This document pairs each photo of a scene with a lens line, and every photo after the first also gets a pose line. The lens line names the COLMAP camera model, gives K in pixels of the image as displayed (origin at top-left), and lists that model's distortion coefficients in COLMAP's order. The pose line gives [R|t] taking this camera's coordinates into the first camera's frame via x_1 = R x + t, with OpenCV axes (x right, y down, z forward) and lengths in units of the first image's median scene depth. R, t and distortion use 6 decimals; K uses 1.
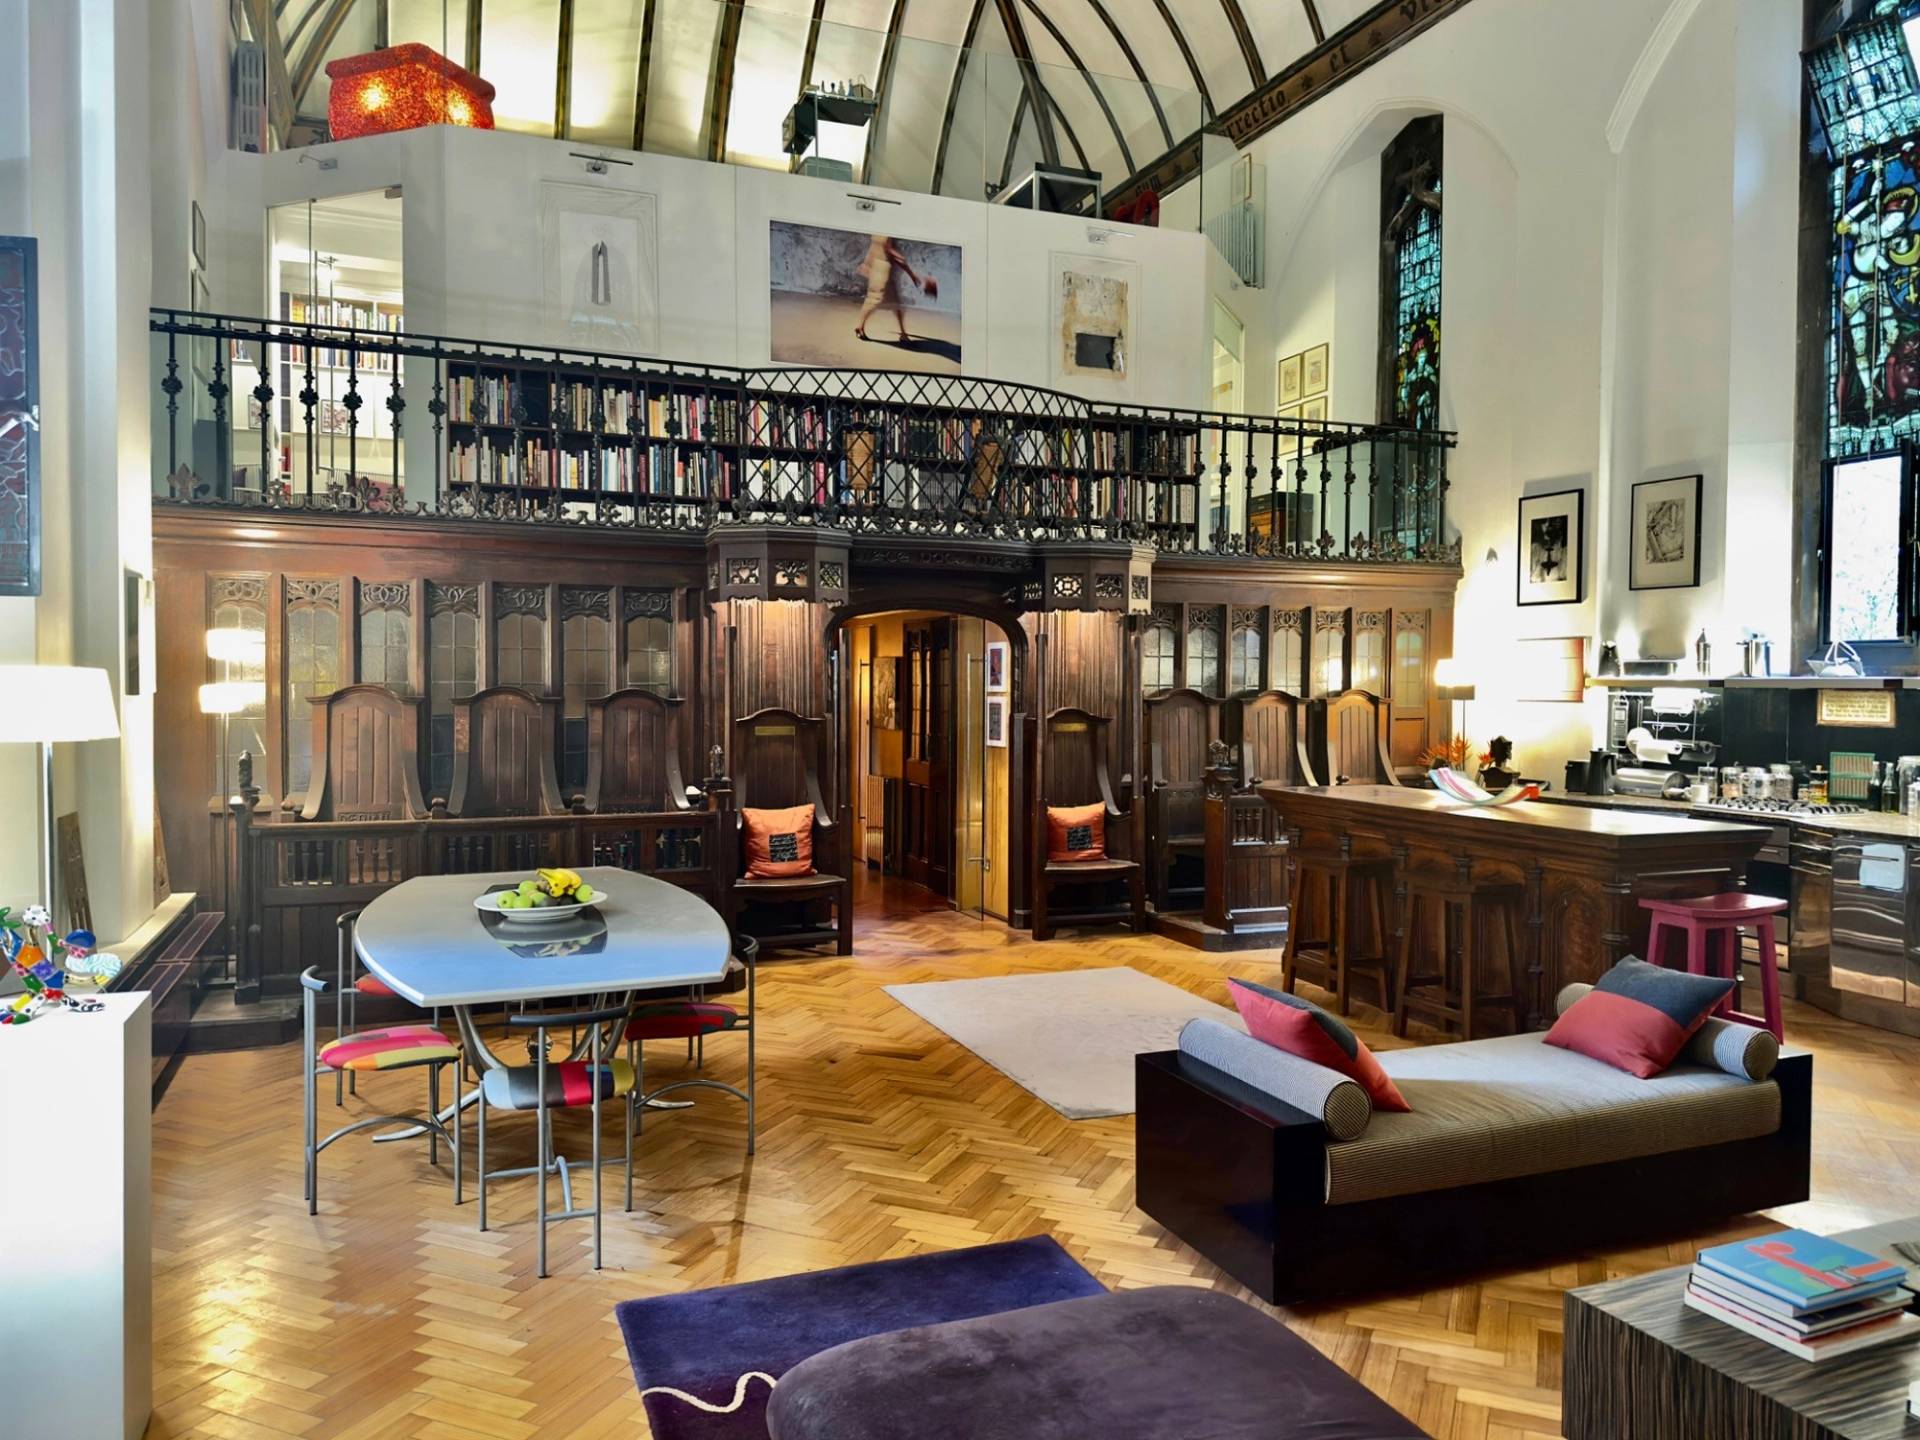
lens RADIAL K [[1374.5, 0, 1011.5], [0, 1374.5, 716.6], [0, 0, 1]] dist [0.077205, -0.074590]
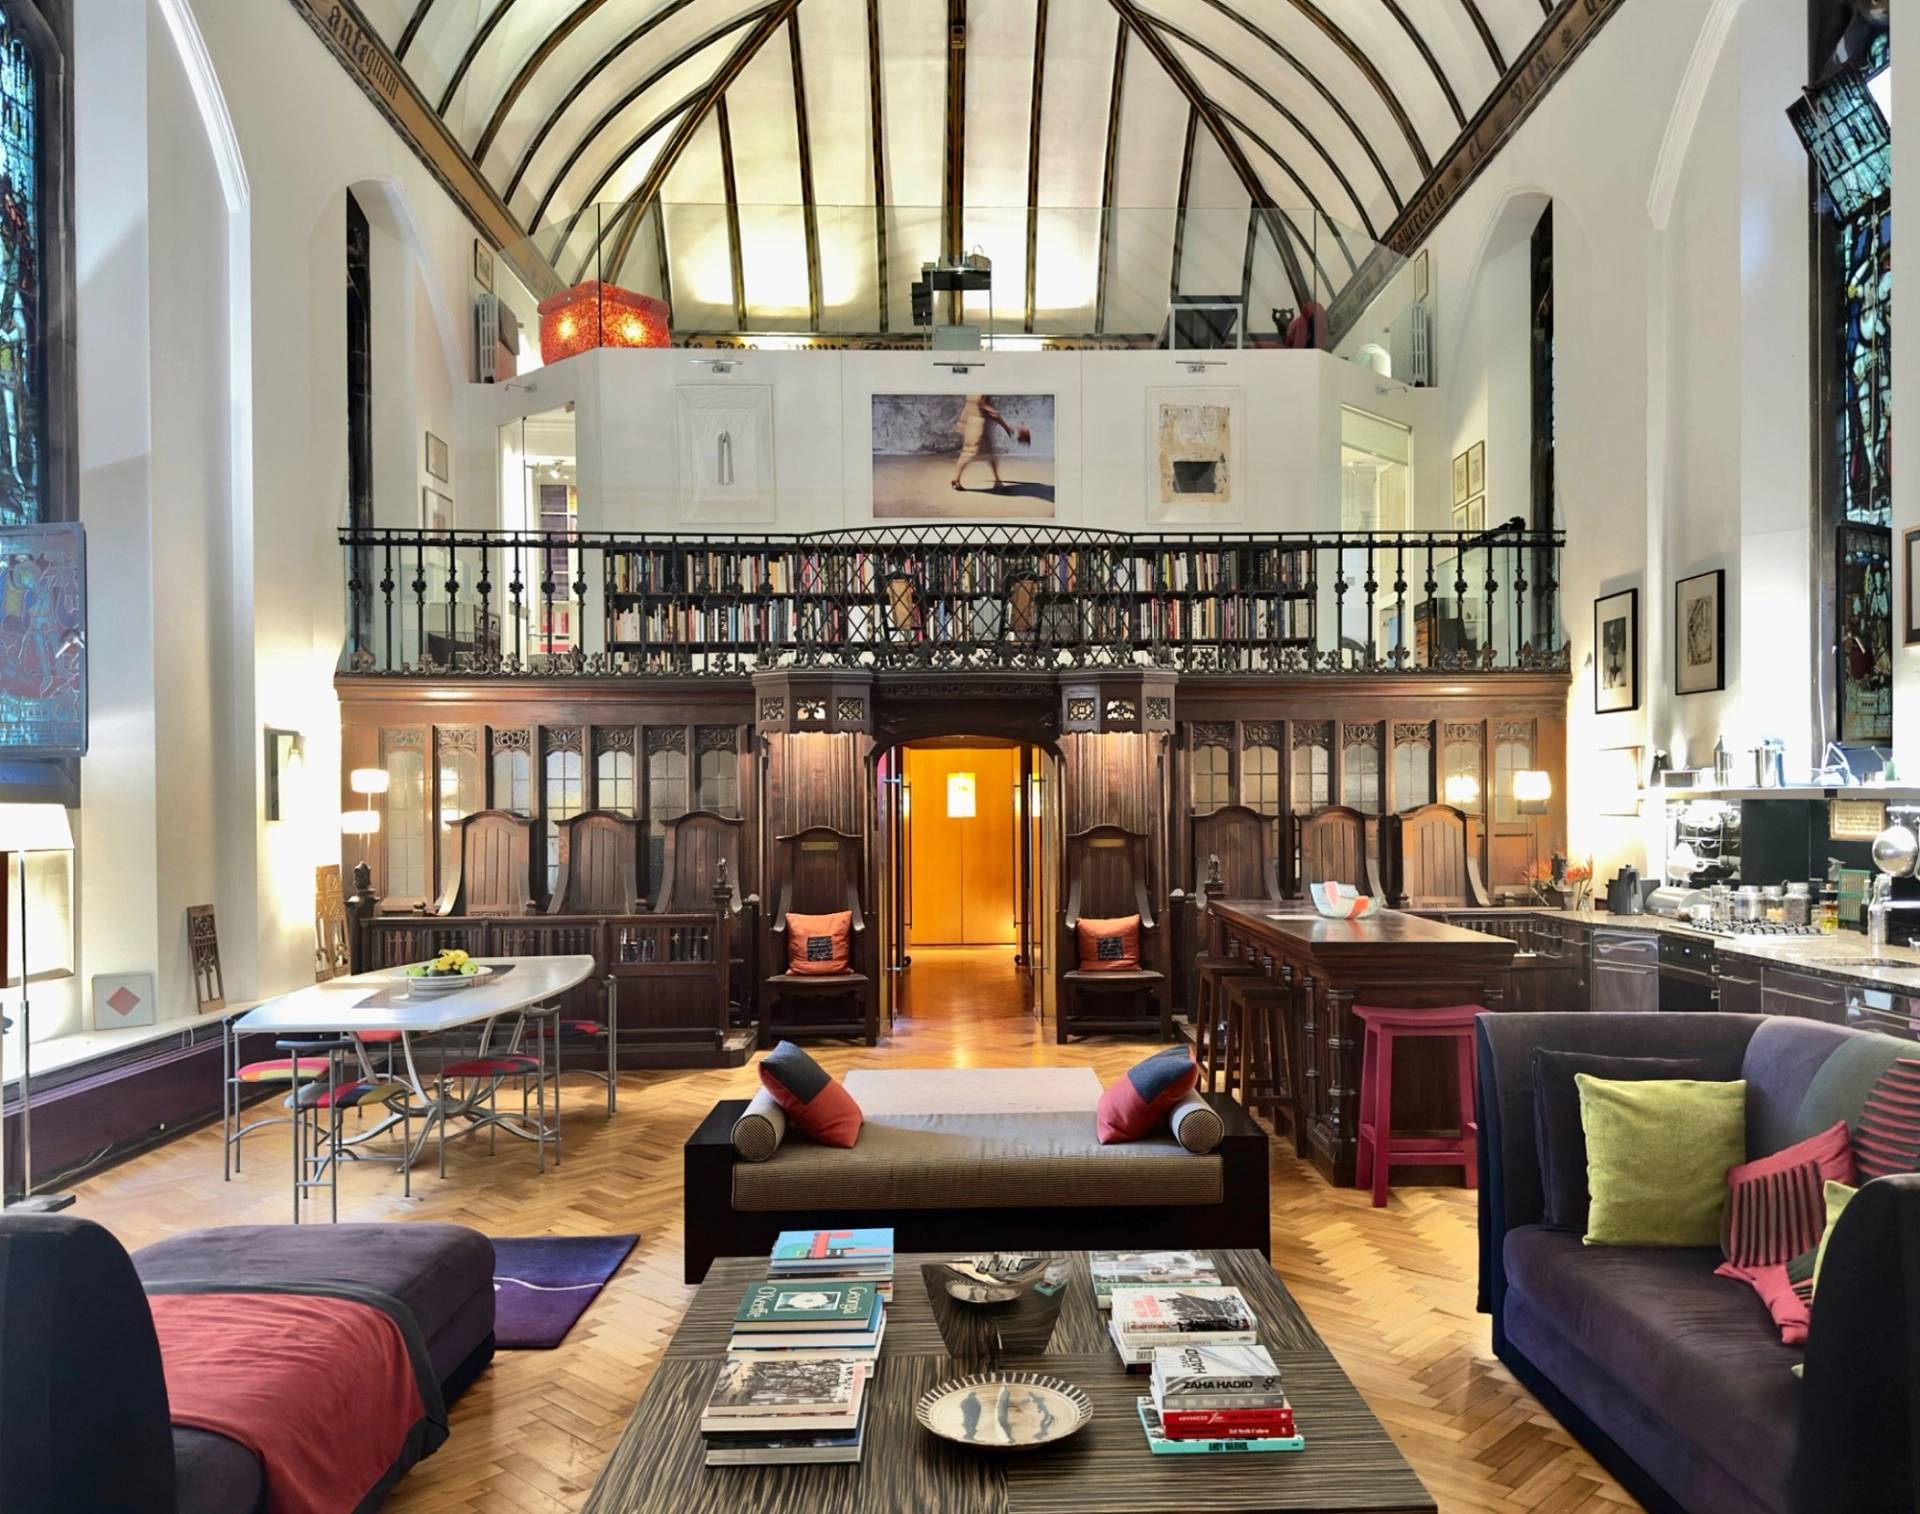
lens RADIAL K [[1479.1, 0, 1031.7], [0, 1479.1, 793.9], [0, 0, 1]] dist [0.088199, -0.081252]
pose [[0.936904, -0.013055, -0.349342, 0.390837], [0.003003, 0.999566, -0.029300, 0.003032], [0.349573, 0.026402, 0.936537, -0.084102]]
